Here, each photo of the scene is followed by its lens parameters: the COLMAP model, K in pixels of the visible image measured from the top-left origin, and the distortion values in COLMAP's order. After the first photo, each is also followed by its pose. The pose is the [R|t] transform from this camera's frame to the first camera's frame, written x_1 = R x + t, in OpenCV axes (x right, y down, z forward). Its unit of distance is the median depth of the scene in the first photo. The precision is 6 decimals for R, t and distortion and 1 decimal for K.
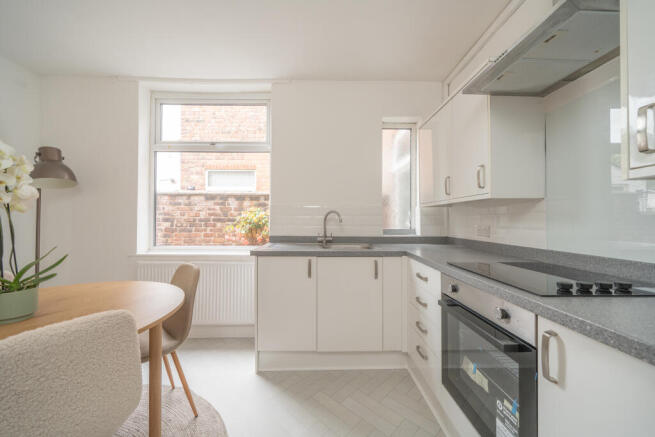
lens RADIAL K [[250.2, 0, 327.5], [0, 250.2, 218.5], [0, 0, 1]] dist [-0.000943, -0.000204]
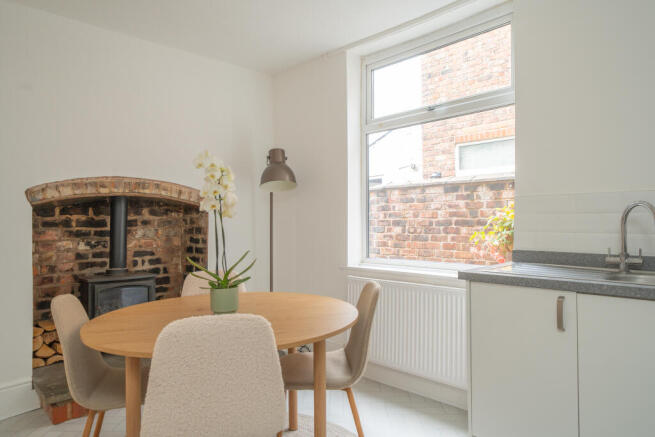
lens RADIAL K [[429.8, 0, 327.5], [0, 429.8, 218.5], [0, 0, 1]] dist [0.004835, 0.001114]
pose [[0.679253, -0.015855, -0.733733, 0.130174], [0.013377, 0.999868, -0.009222, 0.000452], [0.733782, -0.003551, 0.679375, 0.009771]]
